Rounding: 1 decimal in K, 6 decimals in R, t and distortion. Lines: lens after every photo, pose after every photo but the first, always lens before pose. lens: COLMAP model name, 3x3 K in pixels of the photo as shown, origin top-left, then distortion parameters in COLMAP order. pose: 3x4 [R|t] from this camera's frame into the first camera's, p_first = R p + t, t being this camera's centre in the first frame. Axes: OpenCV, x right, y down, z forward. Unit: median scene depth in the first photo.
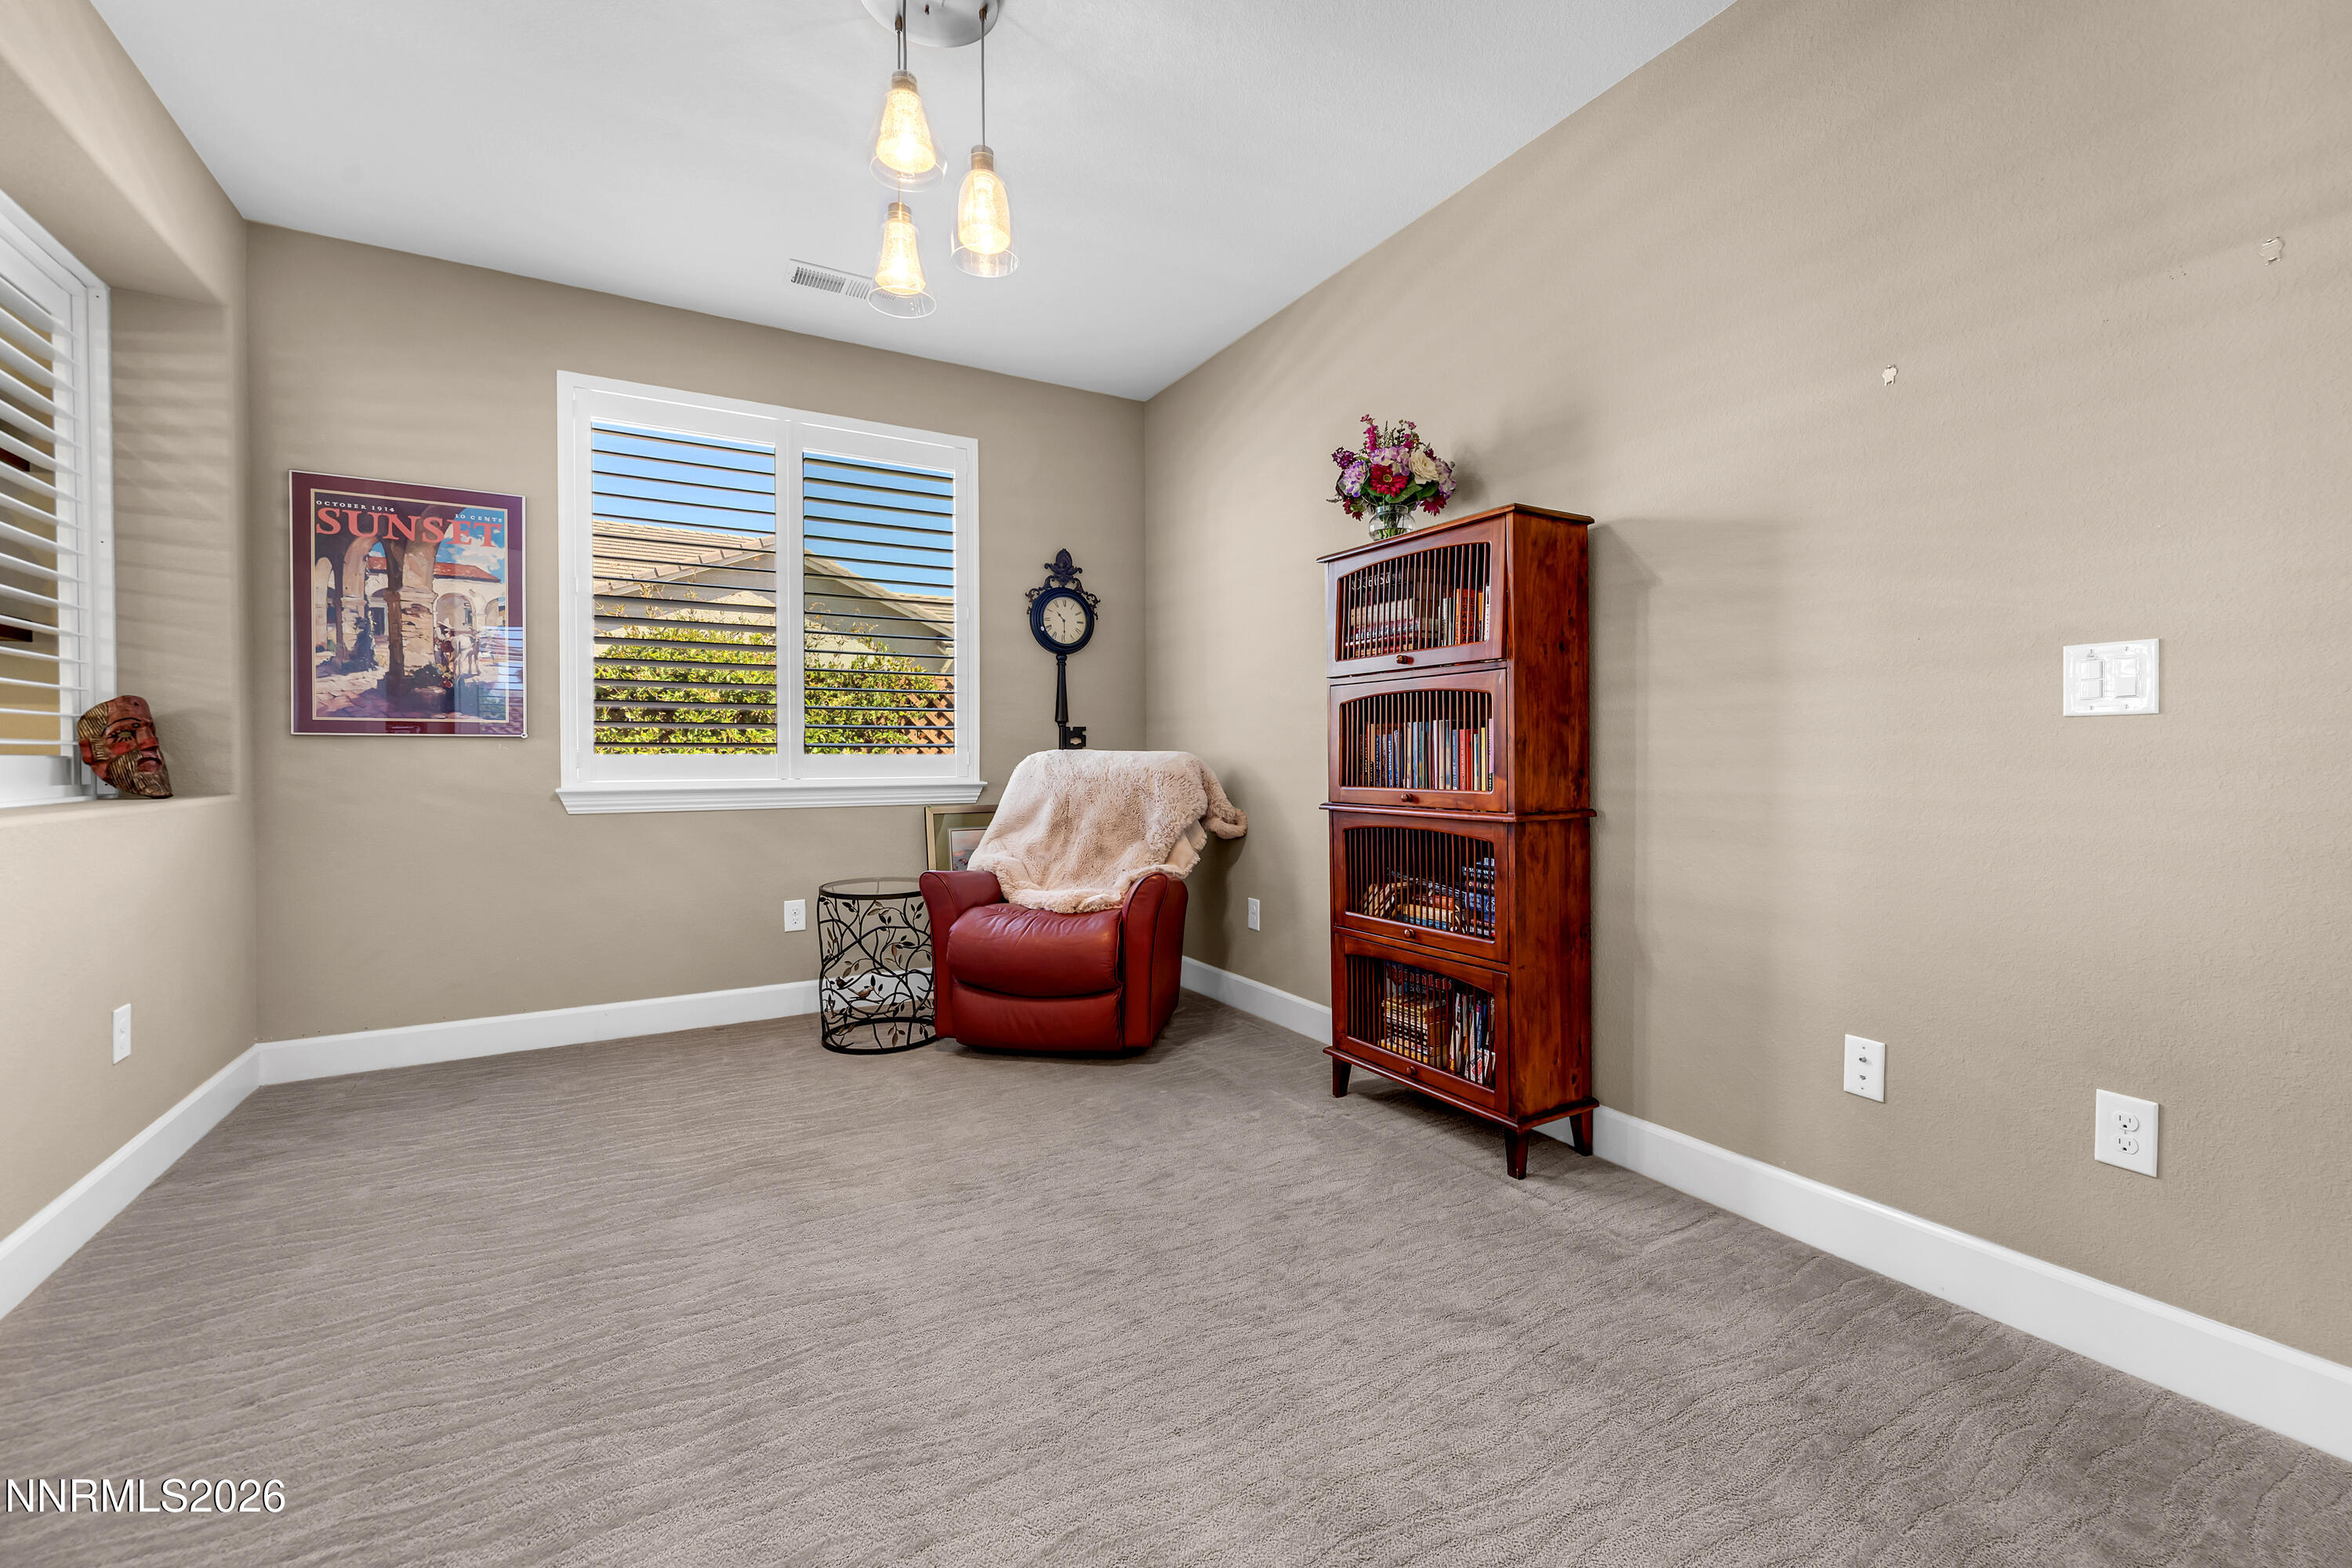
lens RADIAL K [[994.1, 0, 1182.7], [0, 994.1, 780.8], [0, 0, 1]] dist [-0.000315, -0.000623]
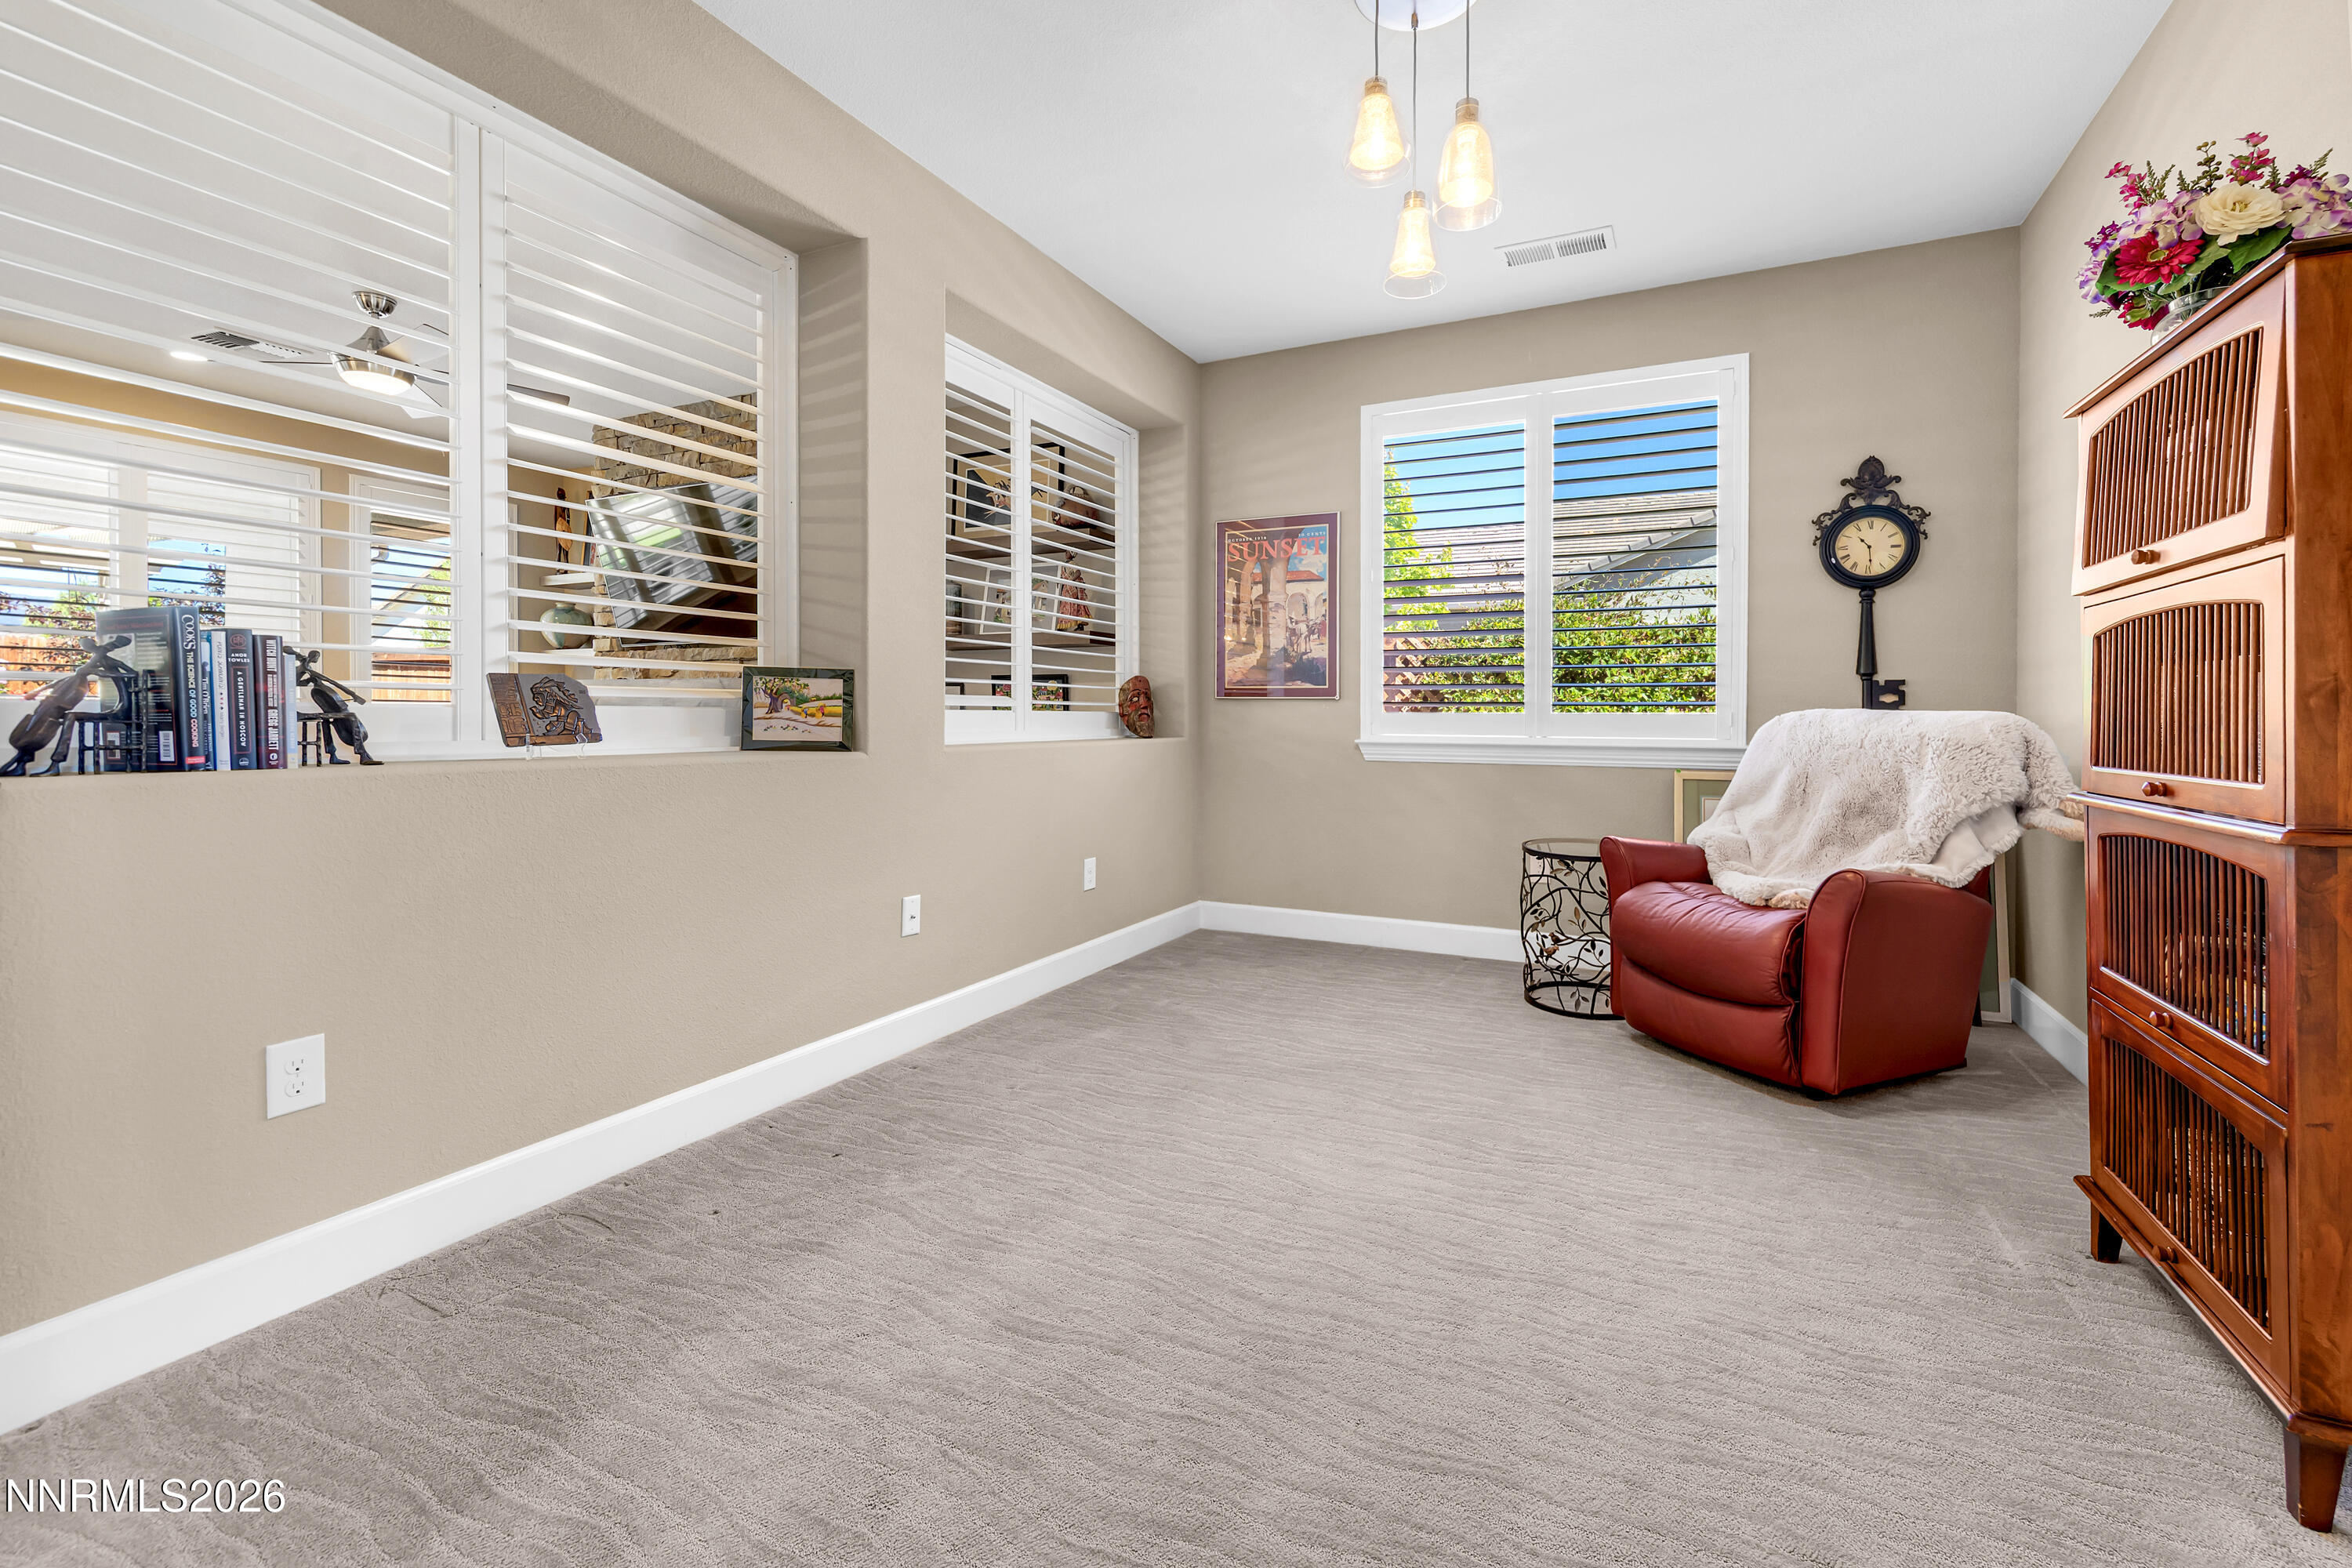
lens RADIAL K [[969.6, 0, 1181.7], [0, 969.6, 741.0], [0, 0, 1]] dist [-0.000250, 0.000095]
pose [[0.551136, 0.028262, -0.833937, 0.289927], [-0.027347, 0.999501, 0.015800, -0.003936], [0.833967, 0.014098, 0.551634, 0.147287]]
